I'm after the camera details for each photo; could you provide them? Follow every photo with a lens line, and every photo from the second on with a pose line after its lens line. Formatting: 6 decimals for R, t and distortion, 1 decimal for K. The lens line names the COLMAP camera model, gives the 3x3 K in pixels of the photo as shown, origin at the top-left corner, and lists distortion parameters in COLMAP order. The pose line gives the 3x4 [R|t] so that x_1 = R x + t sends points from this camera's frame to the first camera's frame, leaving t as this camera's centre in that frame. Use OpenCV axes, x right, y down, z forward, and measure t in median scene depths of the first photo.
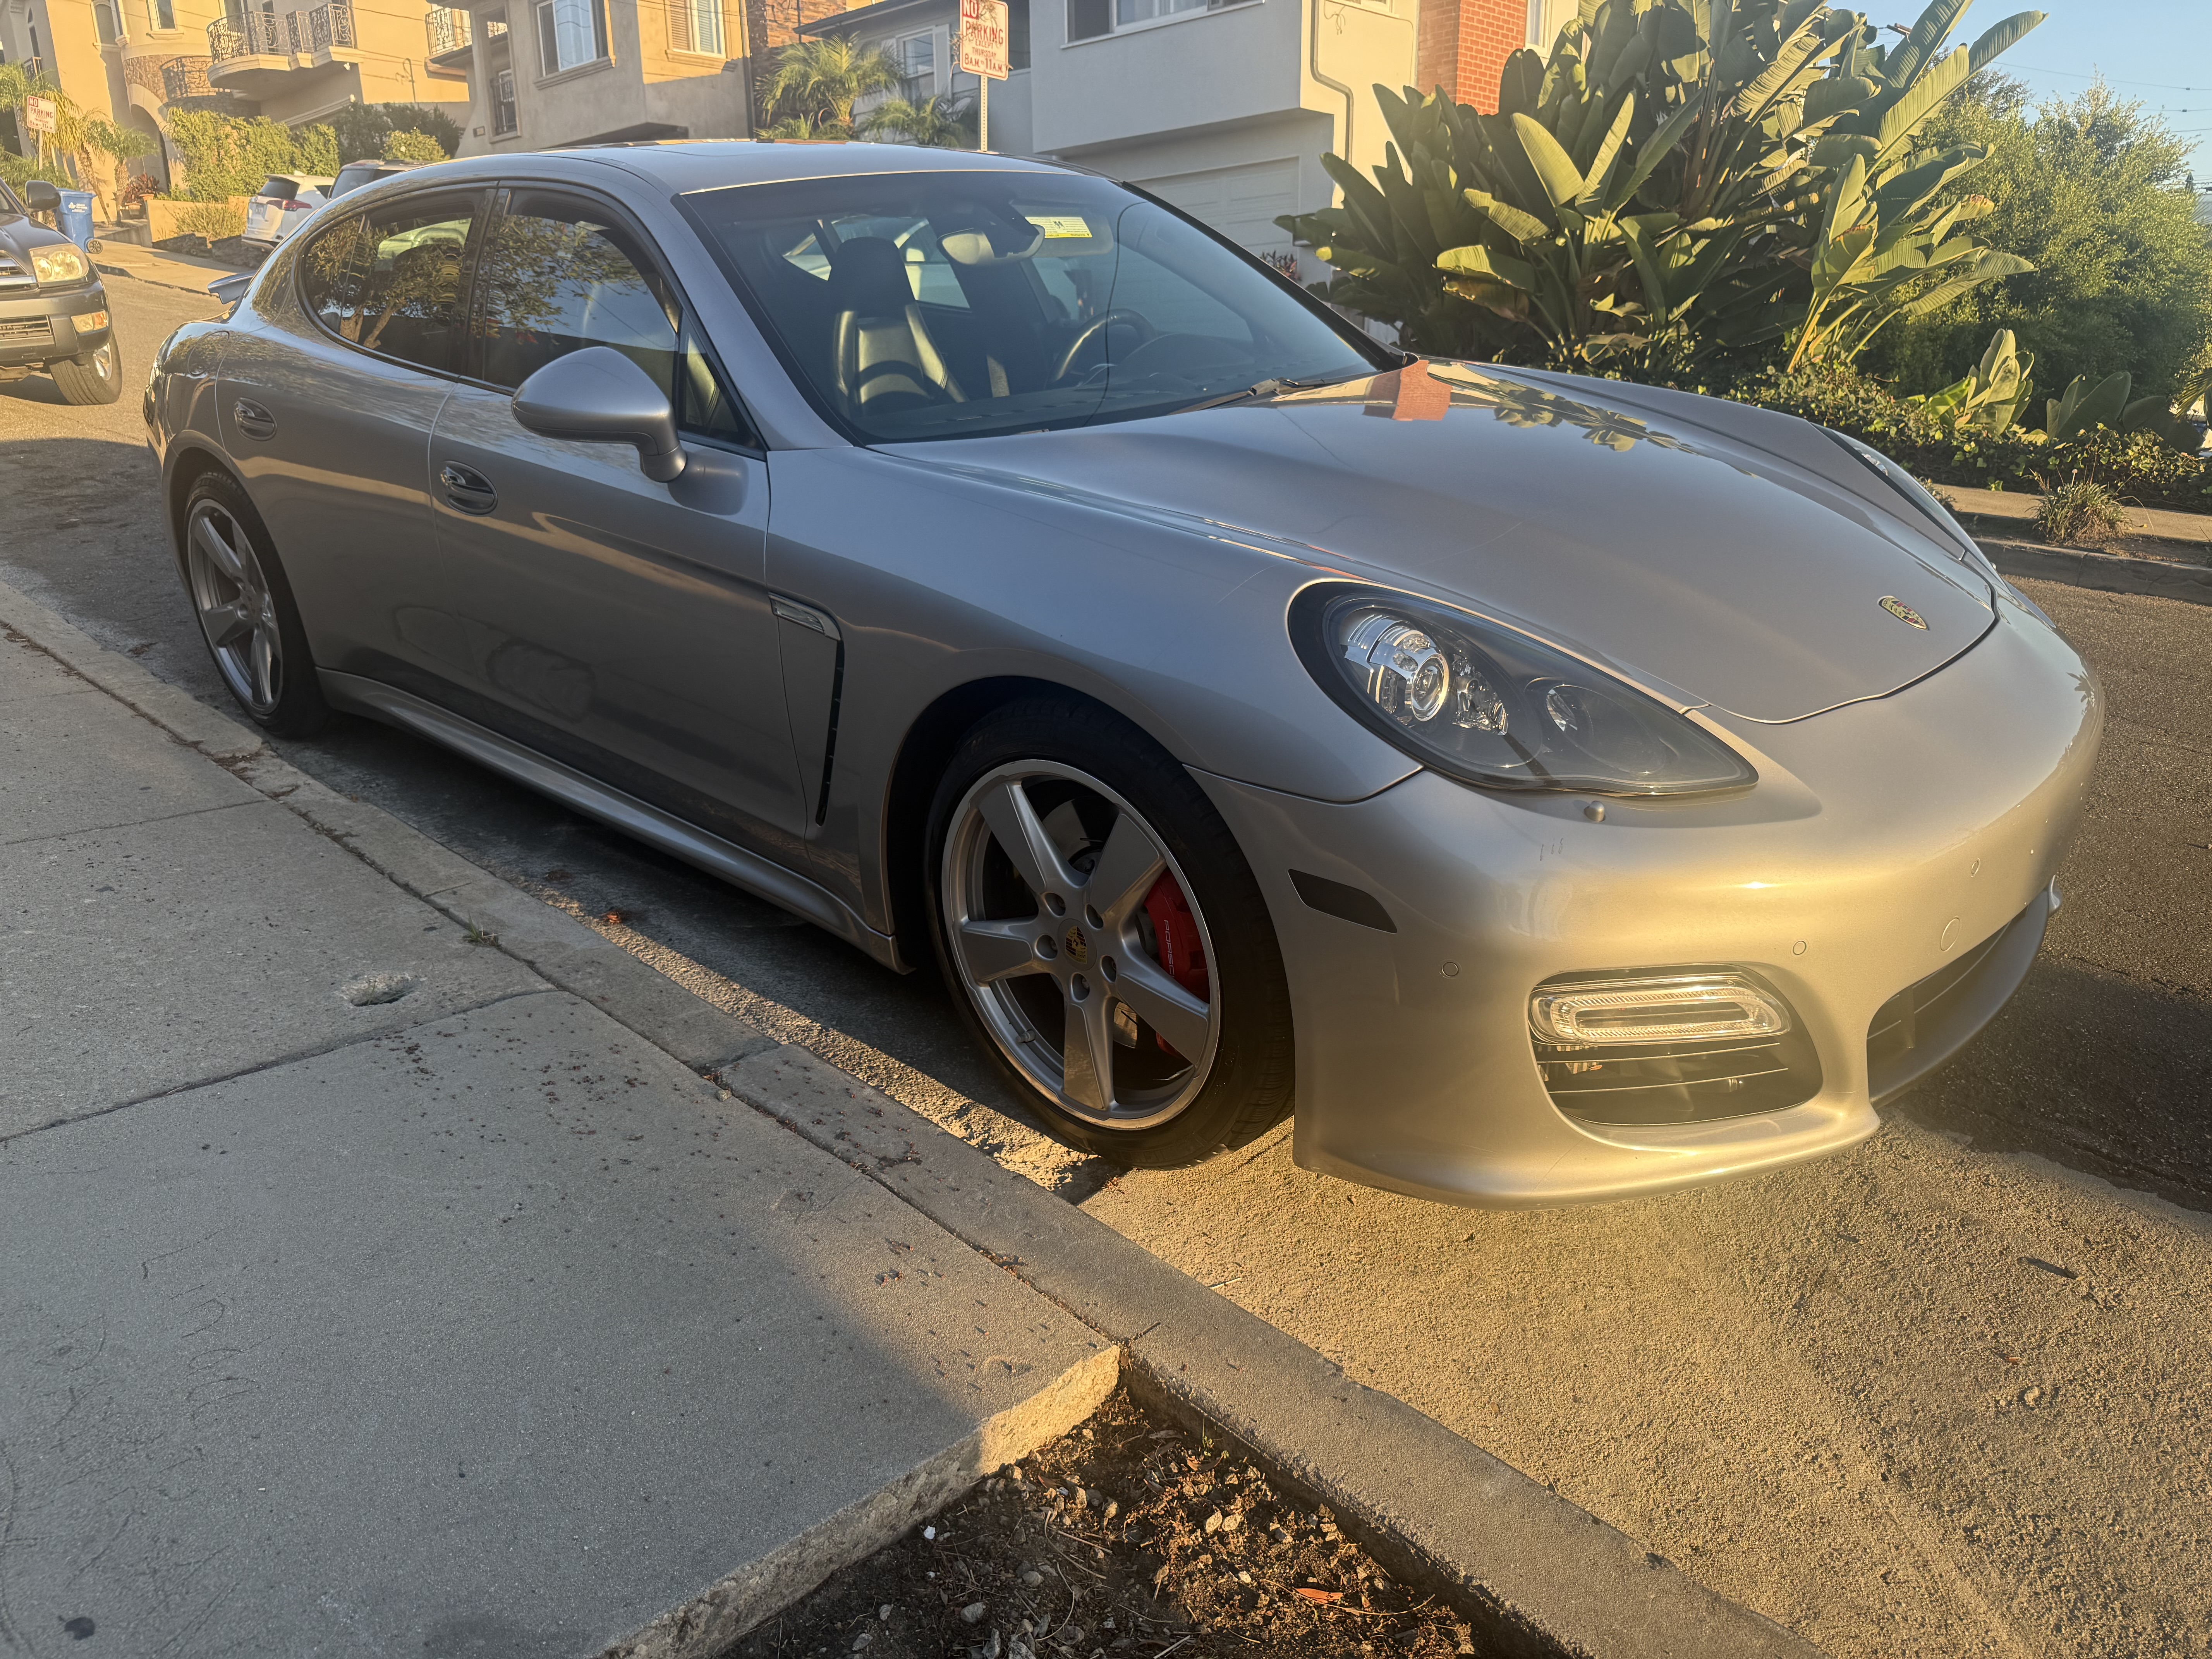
lens RADIAL K [[1550.3, 0, 1106.2], [0, 1550.3, 844.2], [0, 0, 1]] dist [0.002735, -0.005334]
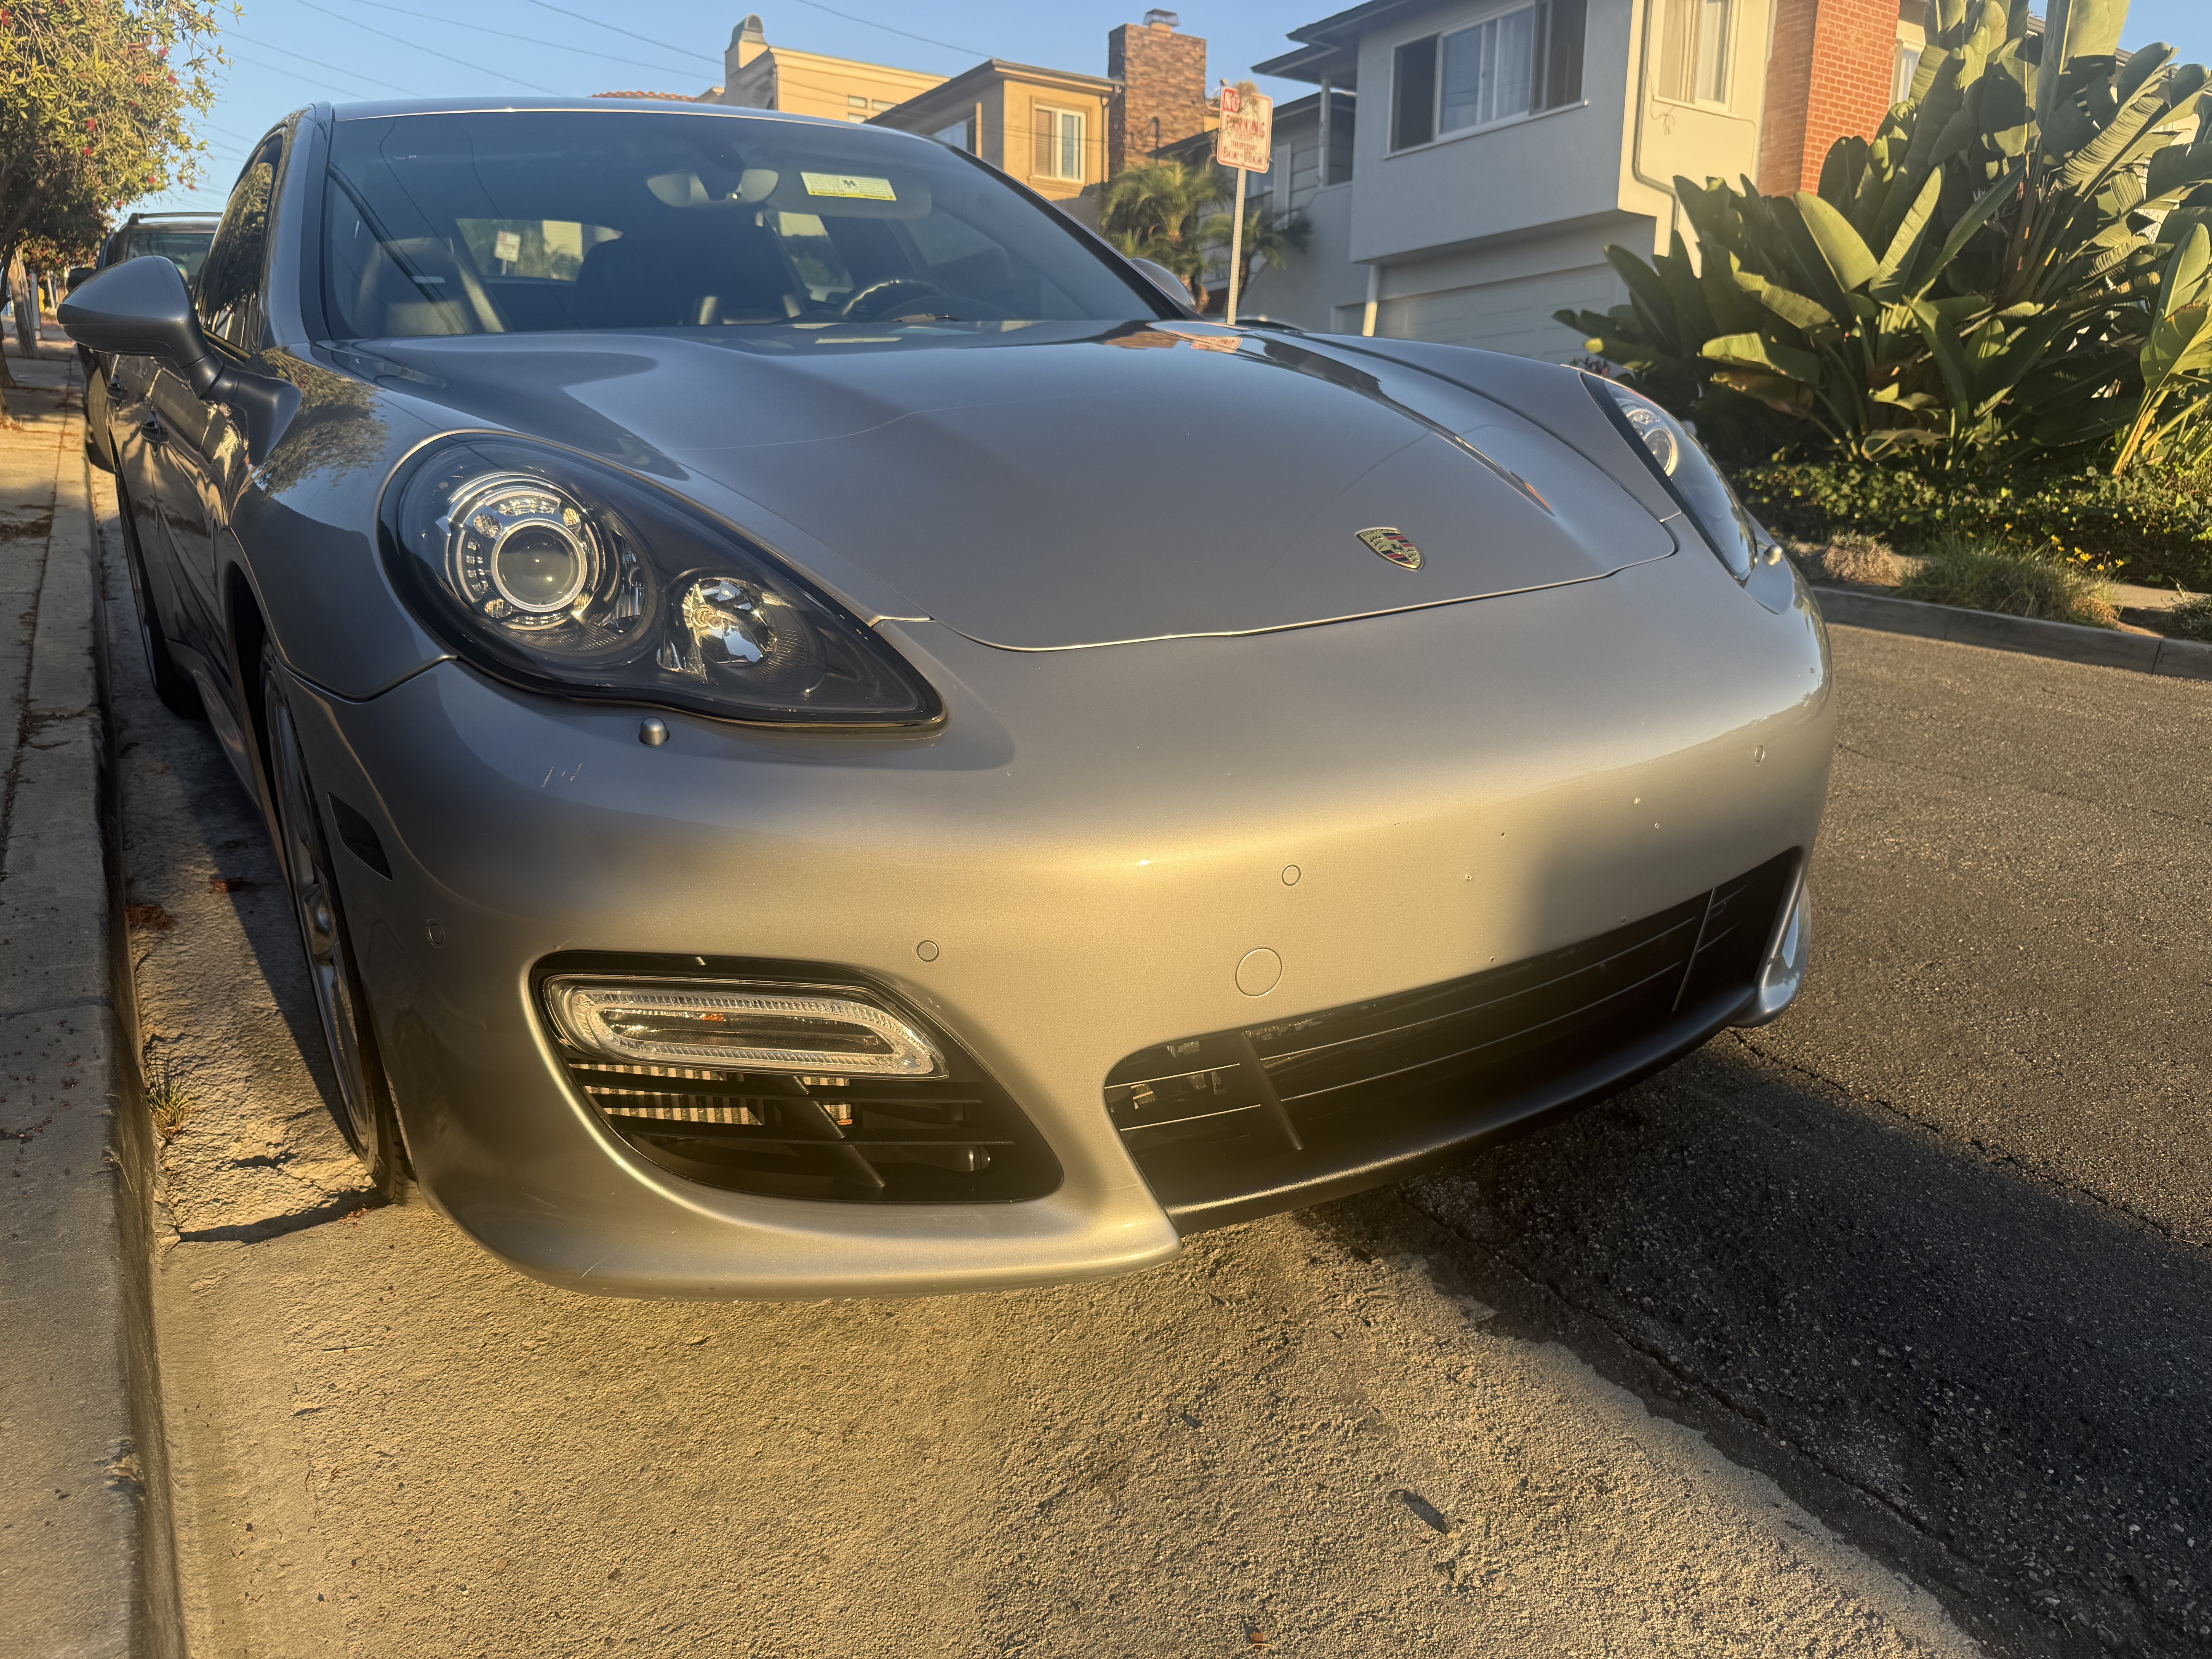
lens RADIAL K [[1571.2, 0, 1106.0], [0, 1571.2, 829.5], [0, 0, 1]] dist [0.004654, -0.008122]
pose [[0.972351, 0.074792, -0.221223, 0.099412], [-0.093663, 0.992694, -0.076064, 0.008727], [0.213918, 0.094681, 0.972252, 0.050556]]
